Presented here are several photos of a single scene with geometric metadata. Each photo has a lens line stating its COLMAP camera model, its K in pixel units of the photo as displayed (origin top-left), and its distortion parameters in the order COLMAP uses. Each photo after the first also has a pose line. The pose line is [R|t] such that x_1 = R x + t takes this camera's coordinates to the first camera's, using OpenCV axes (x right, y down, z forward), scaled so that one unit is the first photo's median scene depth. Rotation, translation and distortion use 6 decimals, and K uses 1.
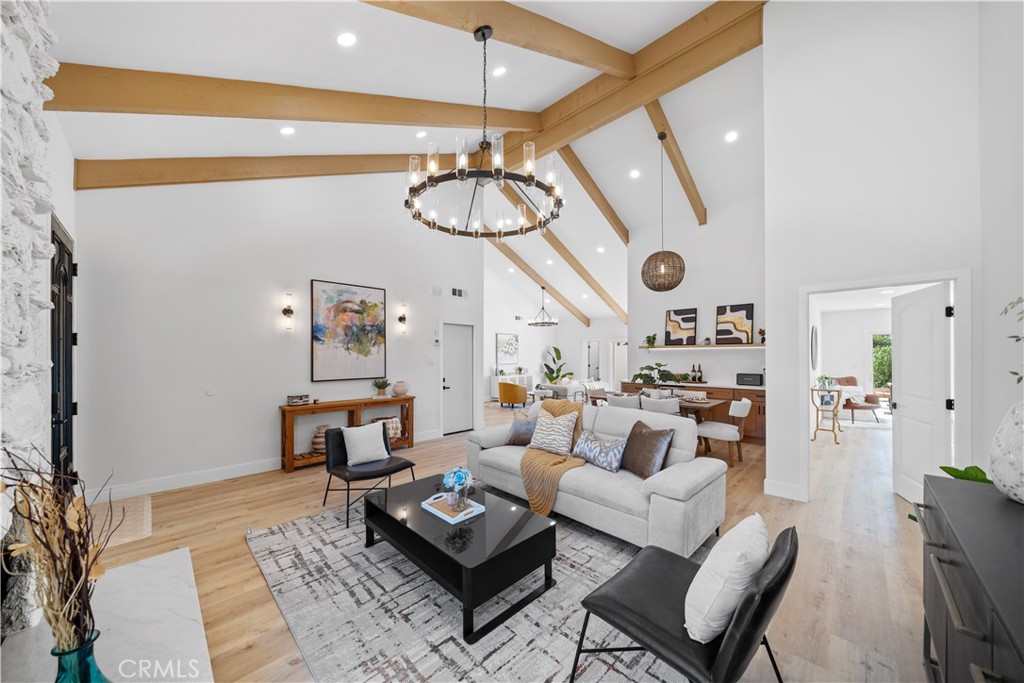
lens RADIAL K [[352.7, 0, 509.6], [0, 352.7, 354.6], [0, 0, 1]] dist [-0.000394, -0.000026]
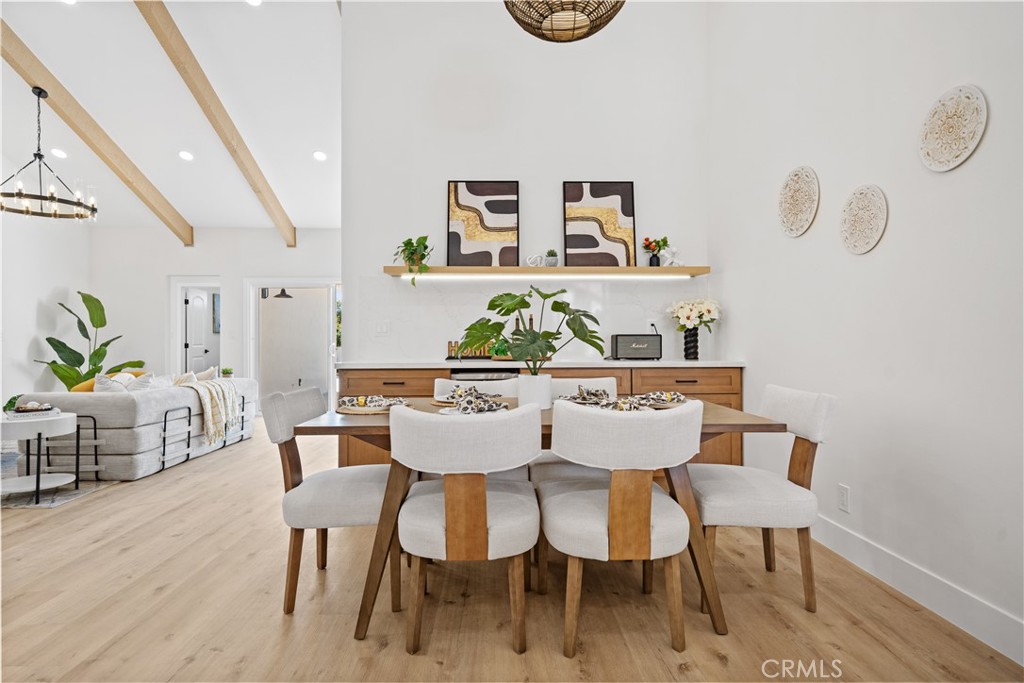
lens RADIAL K [[534.8, 0, 507.2], [0, 534.8, 340.3], [0, 0, 1]] dist [-0.002167, 0.000331]
pose [[0.698244, 0.001702, 0.715857, 0.055044], [0.000542, 0.999996, -0.002906, 0.044060], [-0.715859, 0.002417, 0.698240, 0.441877]]
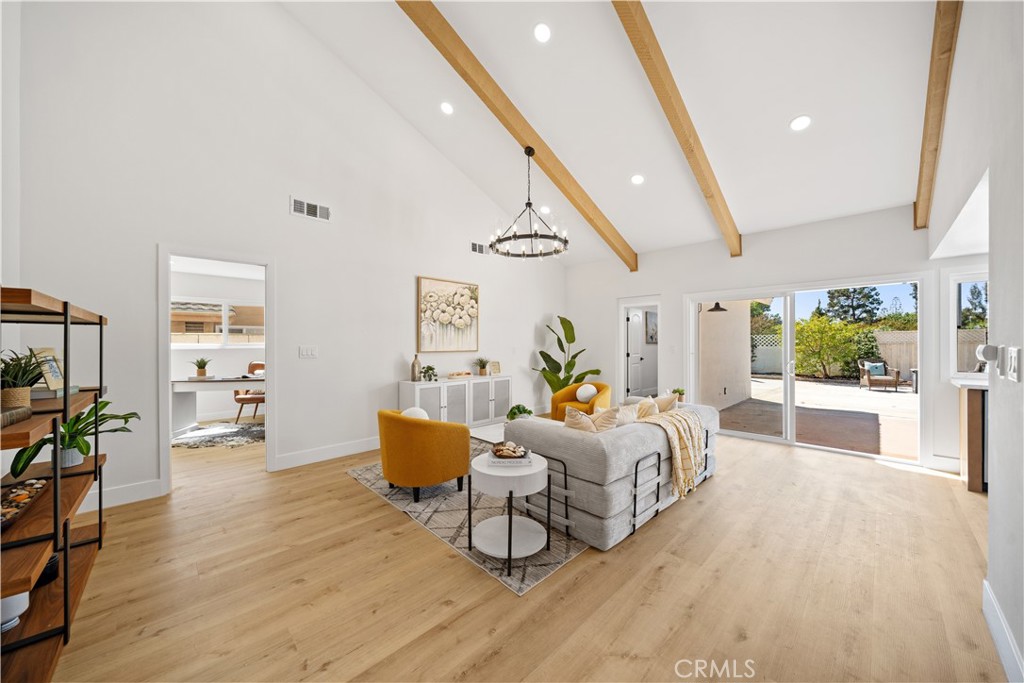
lens RADIAL K [[358.1, 0, 512.0], [0, 358.1, 341.5], [0, 0, 1]] dist [0.000907, 0.000014]
pose [[0.999795, -0.001143, -0.020226, 0.102244], [0.001136, 0.999999, -0.000349, 0.018863], [0.020226, 0.000326, 0.999795, 0.749119]]
